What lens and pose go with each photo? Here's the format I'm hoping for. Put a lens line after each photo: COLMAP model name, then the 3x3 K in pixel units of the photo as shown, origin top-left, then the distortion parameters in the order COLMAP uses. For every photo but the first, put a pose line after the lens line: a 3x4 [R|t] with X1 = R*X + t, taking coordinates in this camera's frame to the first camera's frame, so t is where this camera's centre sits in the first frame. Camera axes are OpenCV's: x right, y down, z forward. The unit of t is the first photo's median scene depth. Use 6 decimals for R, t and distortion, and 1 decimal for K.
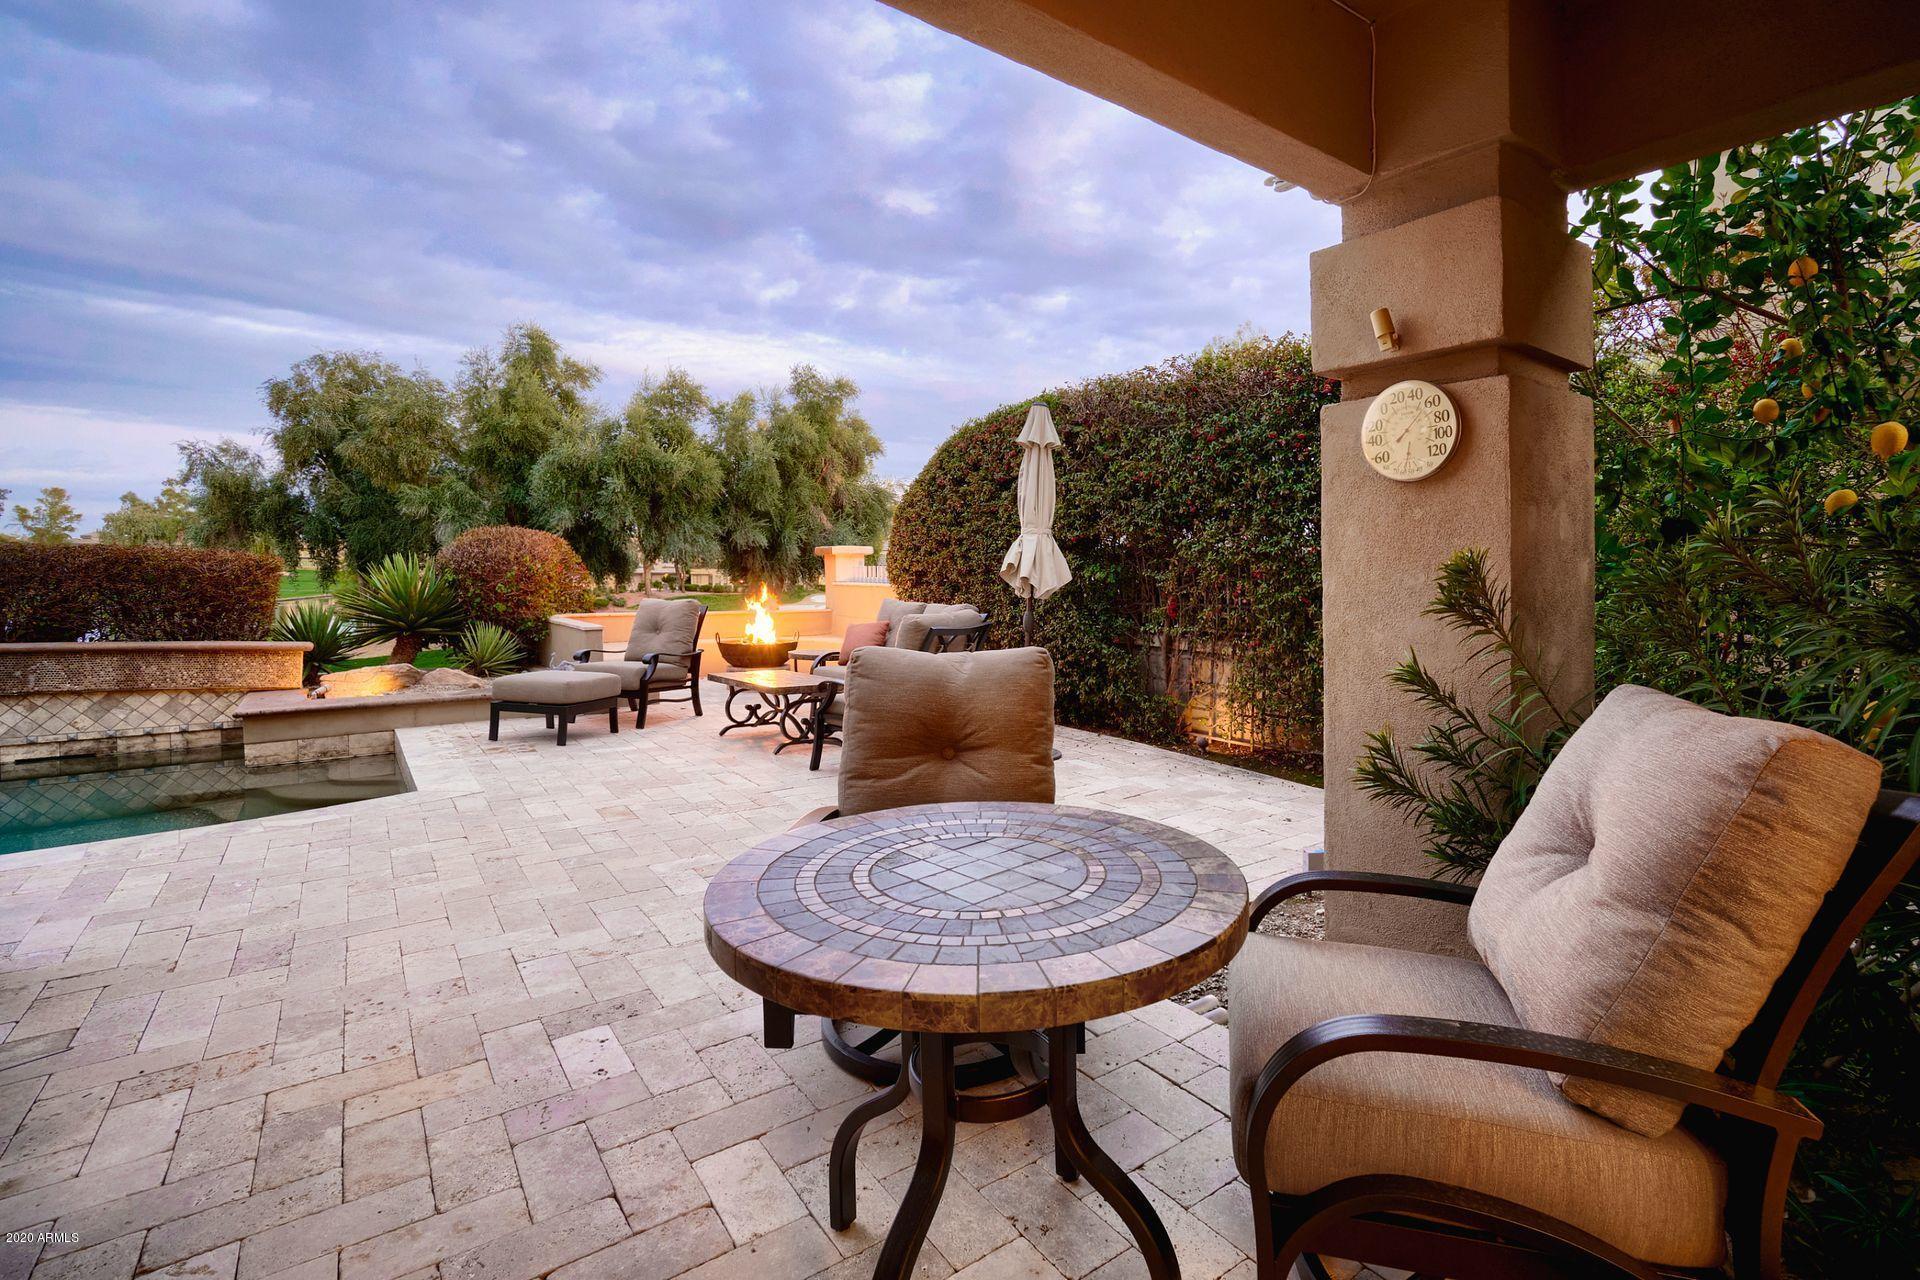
lens RADIAL K [[910.4, 0, 1021.4], [0, 910.4, 591.7], [0, 0, 1]] dist [-0.001293, 0.001248]
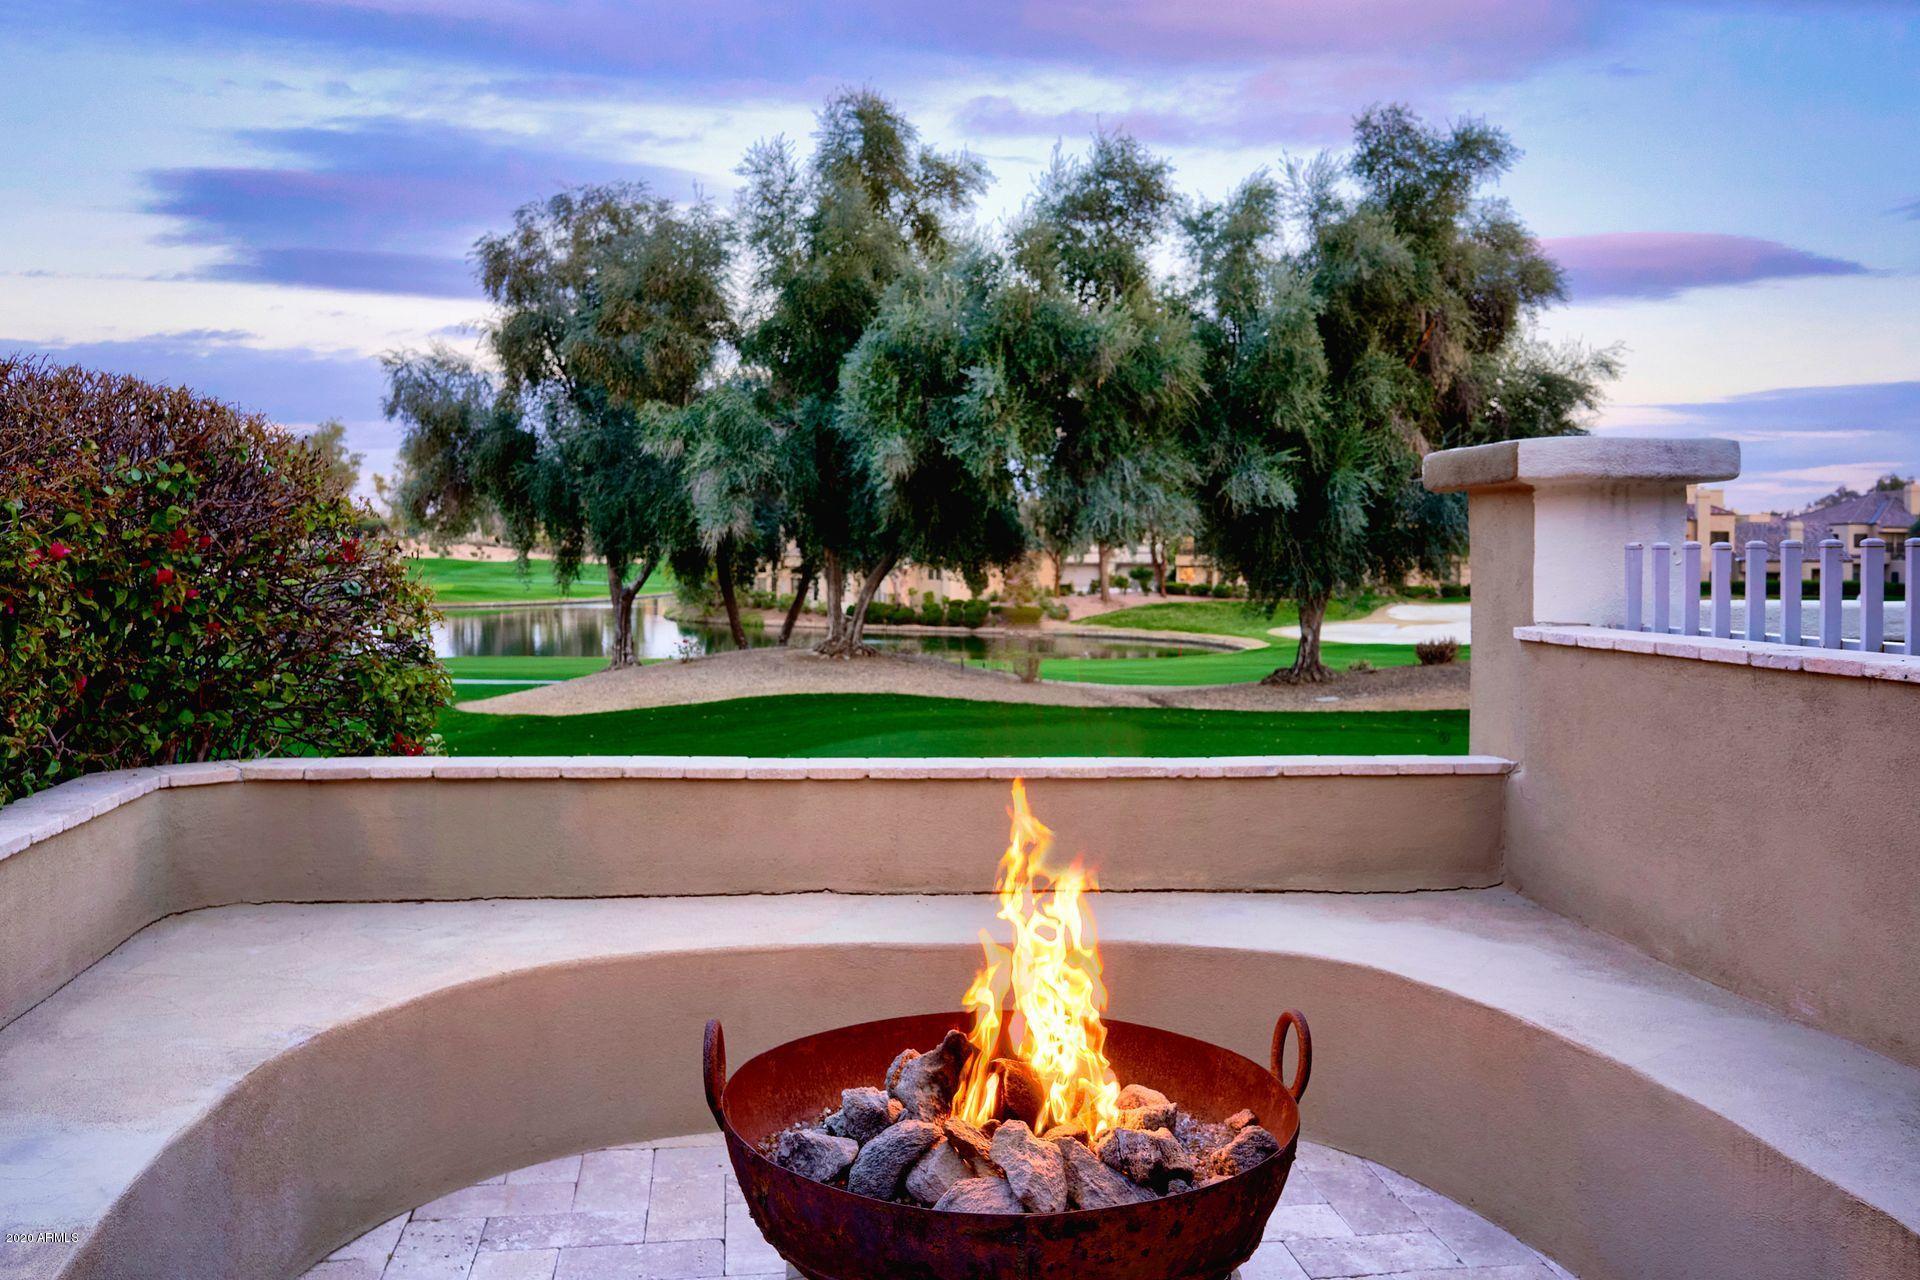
lens RADIAL K [[1521.4, 0, 955.9], [0, 1521.4, 617.6], [0, 0, 1]] dist [0.008283, -0.022697]
pose [[0.875696, 0.021998, -0.482361, -0.062648], [-0.014650, 0.999712, 0.018996, -0.006763], [0.482640, -0.009568, 0.875766, 0.264814]]
